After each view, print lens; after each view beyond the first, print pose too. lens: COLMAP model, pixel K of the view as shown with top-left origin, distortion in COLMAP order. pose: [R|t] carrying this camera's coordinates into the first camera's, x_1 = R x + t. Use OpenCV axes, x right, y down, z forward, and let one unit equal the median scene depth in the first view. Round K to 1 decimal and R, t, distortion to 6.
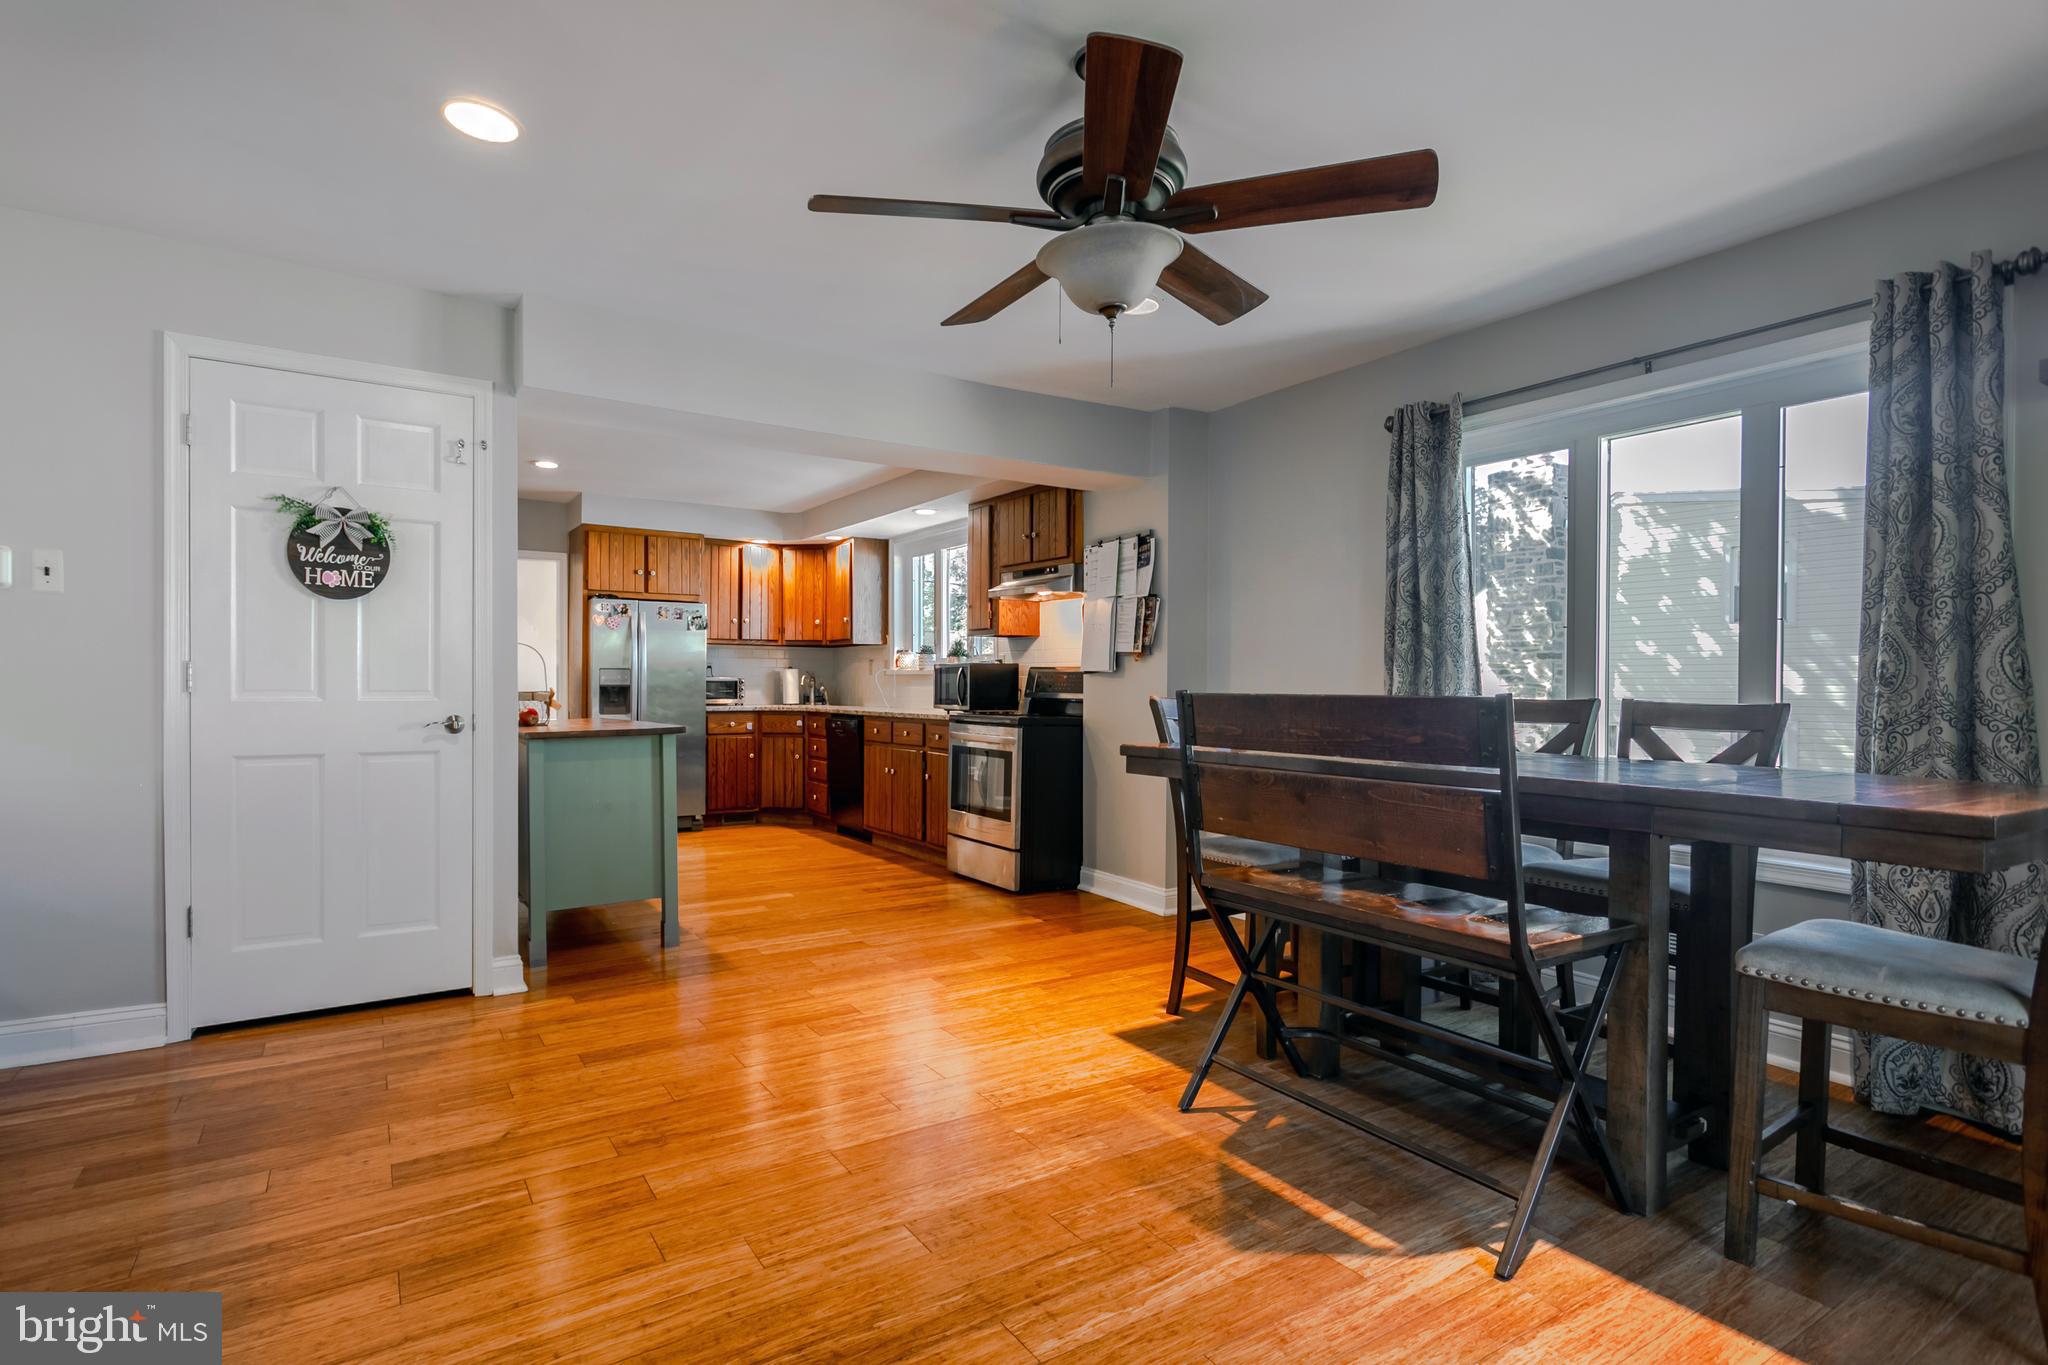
lens RADIAL K [[1046.1, 0, 920.4], [0, 1046.1, 672.3], [0, 0, 1]] dist [0.000574, 0.000087]
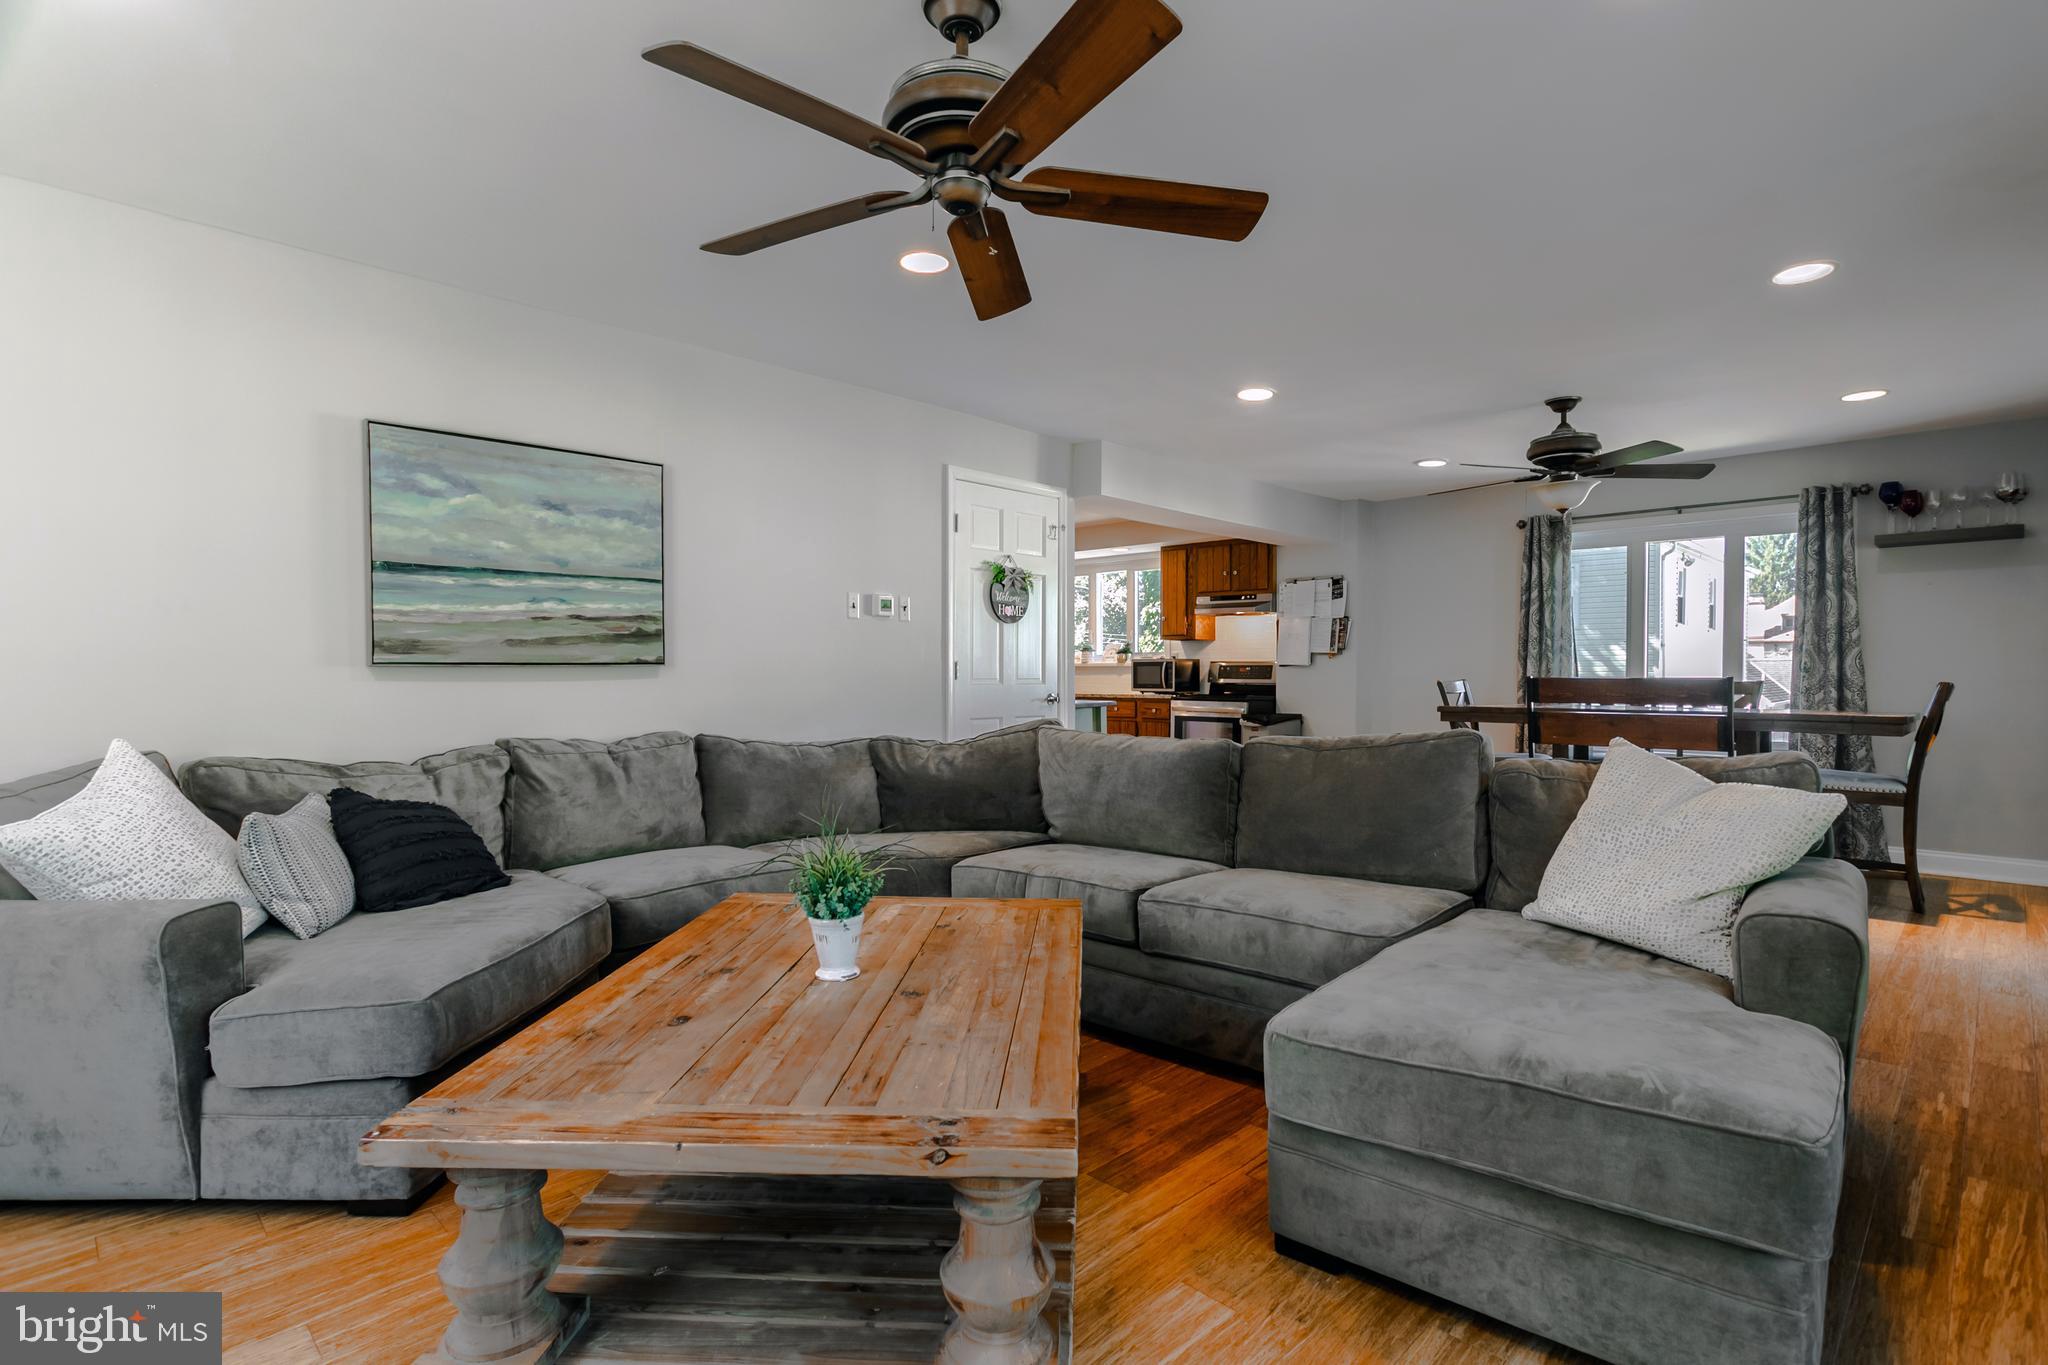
lens RADIAL K [[958.8, 0, 1029.5], [0, 958.8, 668.5], [0, 0, 1]] dist [0.001003, -0.000011]
pose [[0.977495, -0.002880, 0.210938, -0.377837], [0.001626, 0.999980, 0.006118, -0.003528], [-0.210951, -0.005638, 0.977480, -0.216798]]
